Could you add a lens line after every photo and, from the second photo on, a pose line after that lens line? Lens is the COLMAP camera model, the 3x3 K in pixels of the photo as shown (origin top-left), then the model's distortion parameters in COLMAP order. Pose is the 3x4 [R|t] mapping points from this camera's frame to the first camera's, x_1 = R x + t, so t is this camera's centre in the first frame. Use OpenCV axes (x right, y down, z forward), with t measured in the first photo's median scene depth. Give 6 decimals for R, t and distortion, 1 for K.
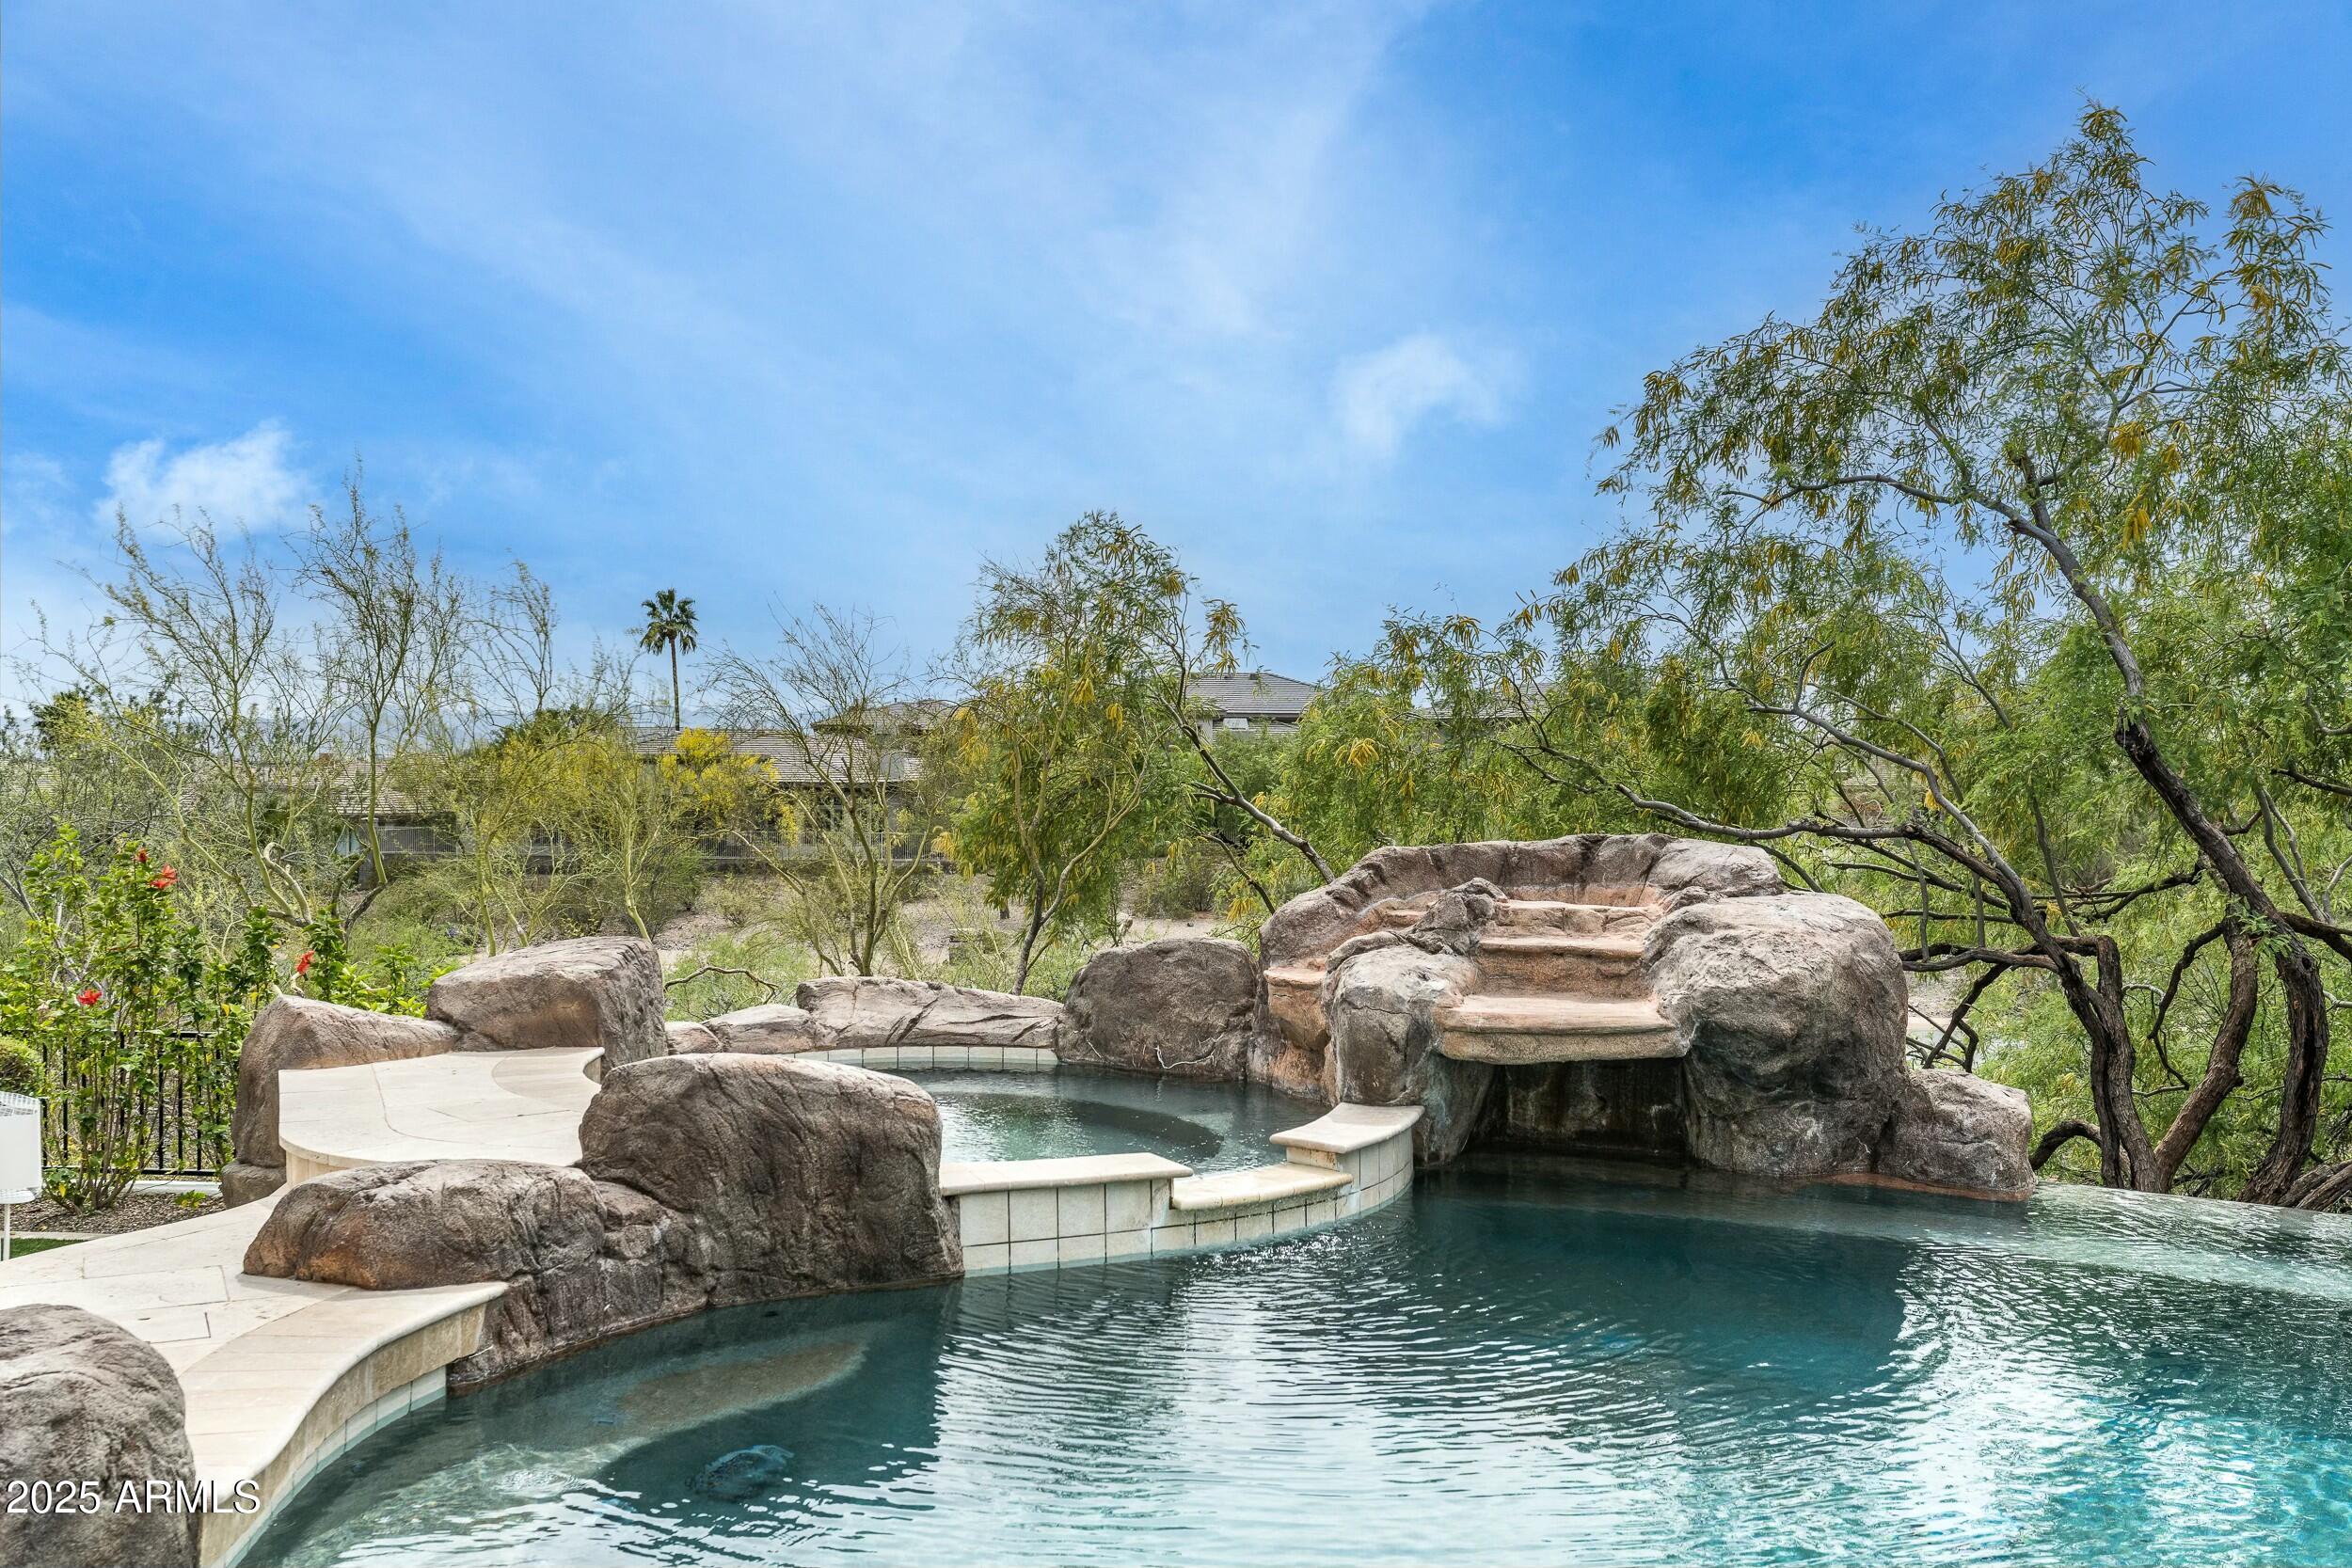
lens RADIAL K [[2324.9, 0, 1163.8], [0, 2324.9, 740.3], [0, 0, 1]] dist [0.001681, 0.015420]
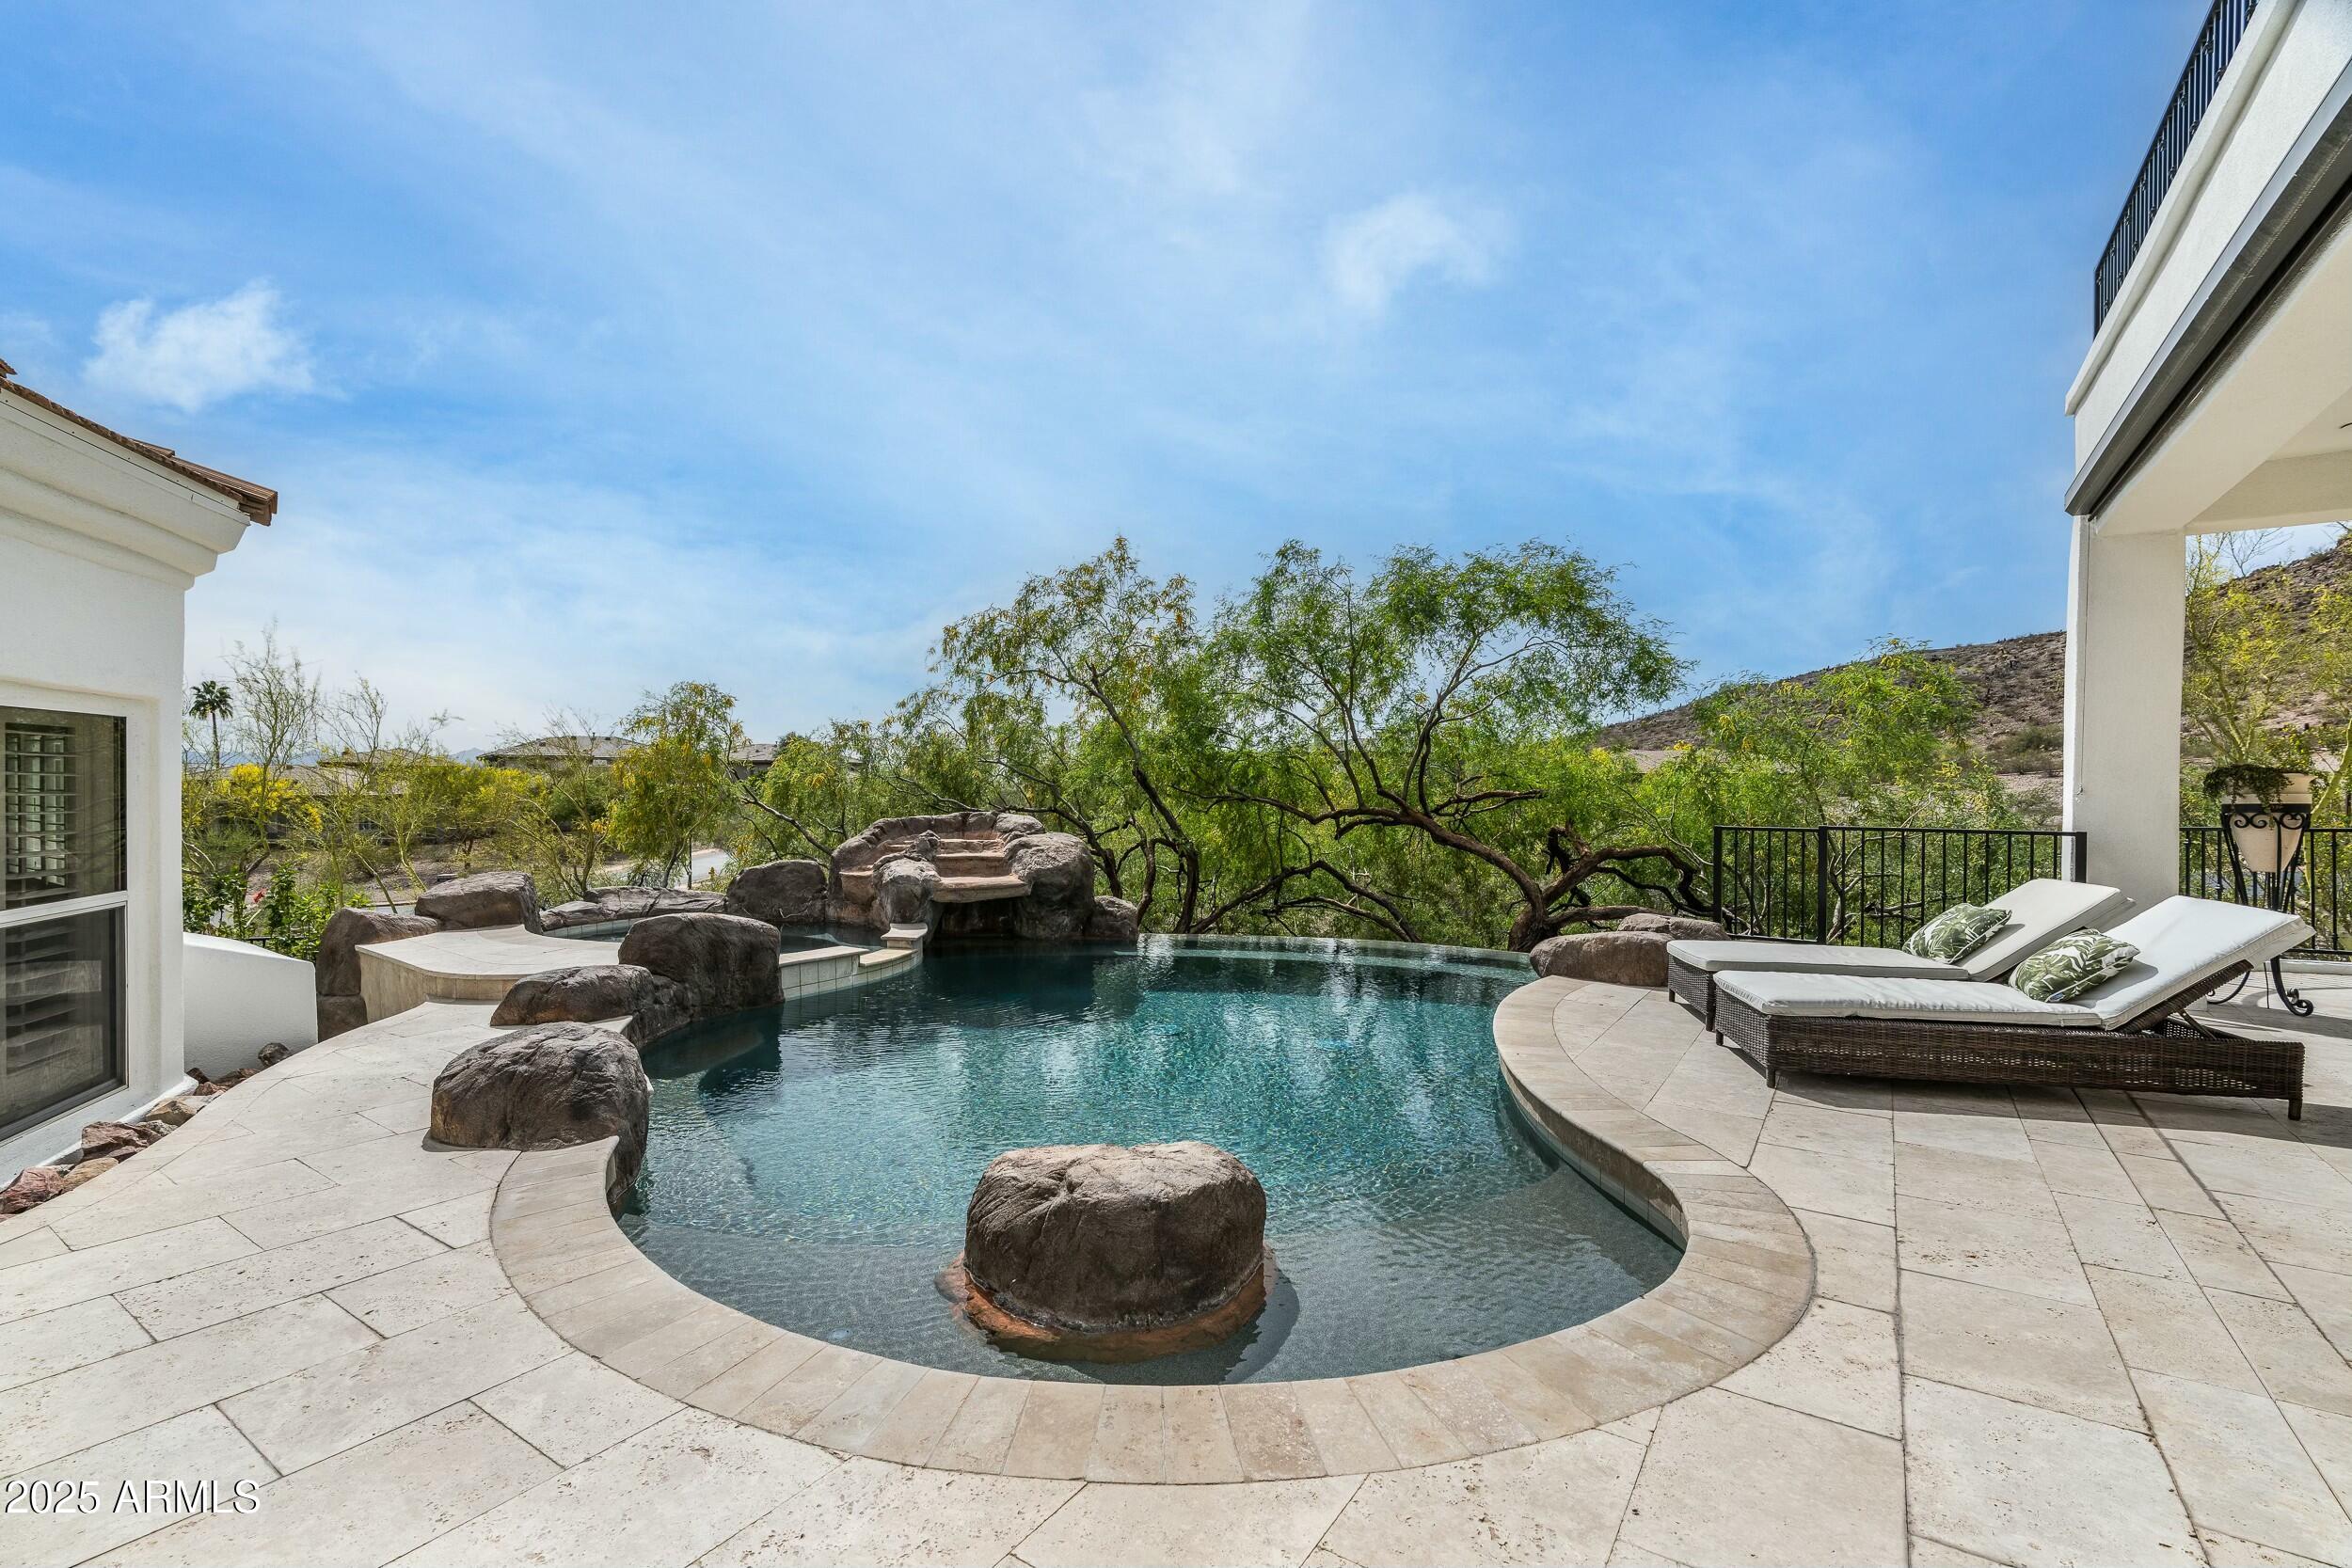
lens RADIAL K [[1058.5, 0, 1163.1], [0, 1058.5, 791.1], [0, 0, 1]] dist [0.001384, 0.000545]
pose [[0.858154, -0.007549, 0.513337, -0.240499], [-0.001556, 0.999849, 0.017304, -0.002753], [-0.513390, -0.015648, 0.858013, -0.096539]]
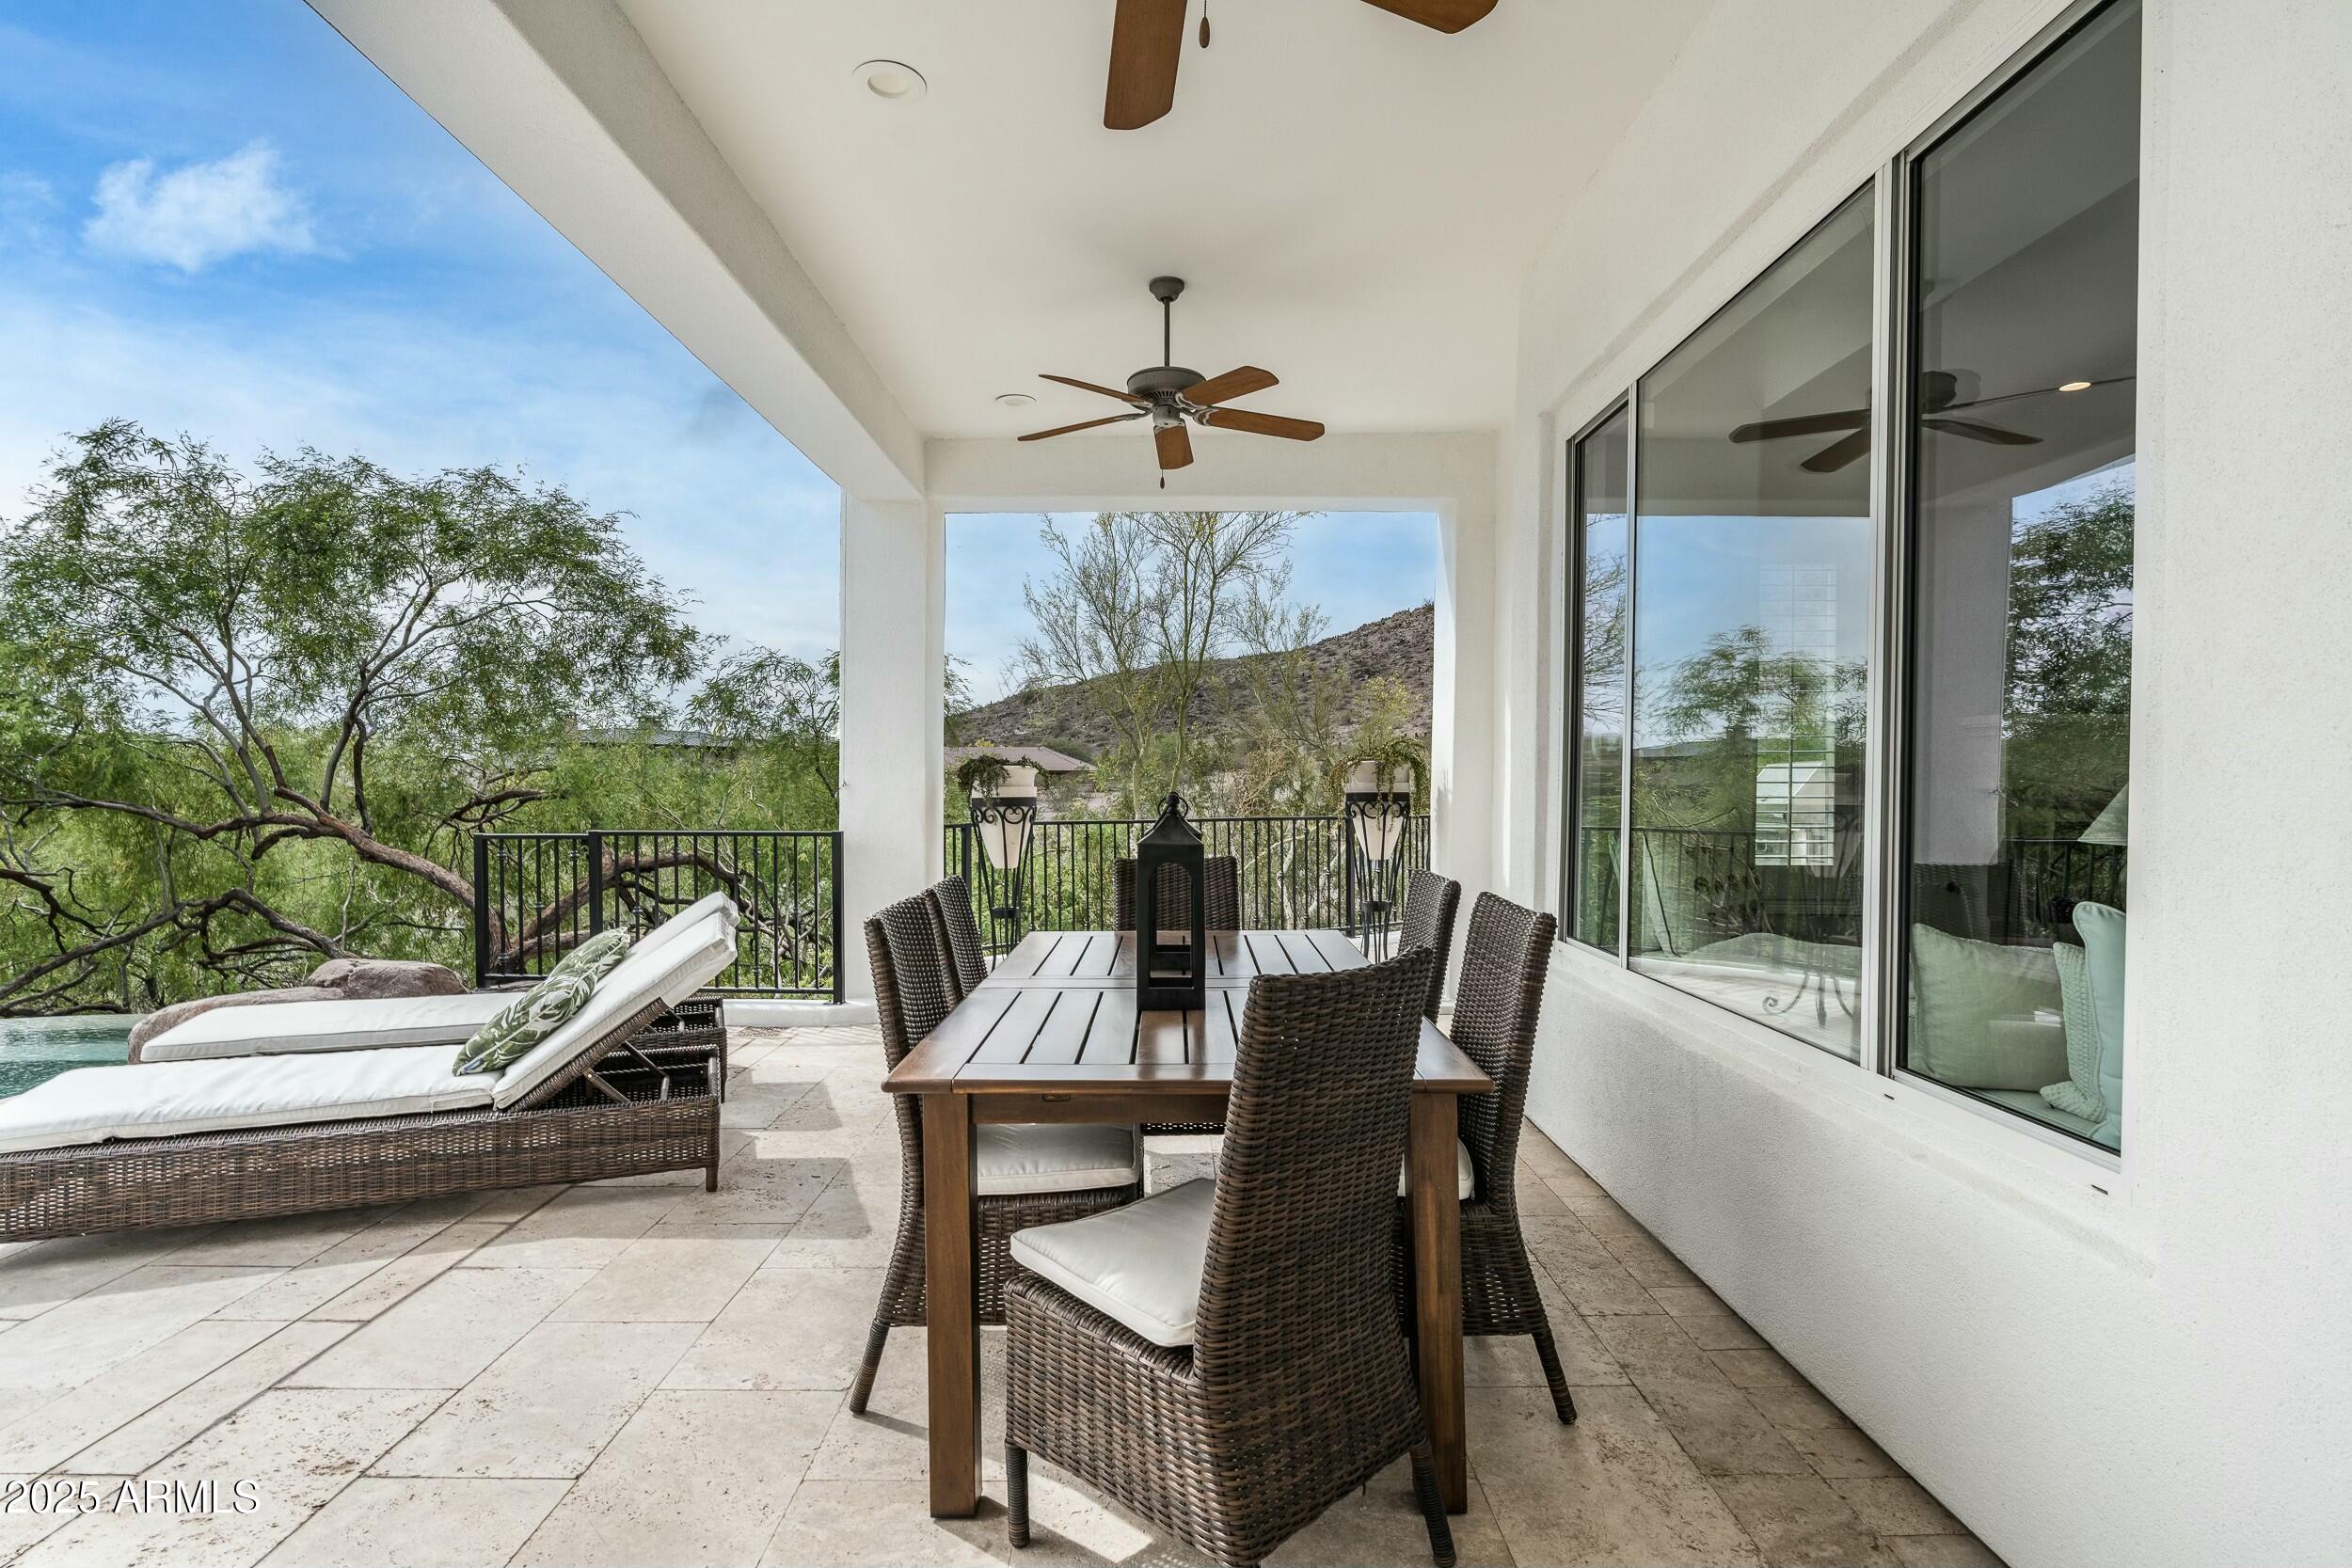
lens RADIAL K [[1146.4, 0, 1176.0], [0, 1146.4, 784.0], [0, 0, 1]] dist [-0.016553, 0.000105]
pose [[0.416794, -0.008782, 0.908958, 0.145038], [-0.003765, 0.999928, 0.011387, -0.000601], [-0.908993, -0.008169, 0.416731, -0.280672]]
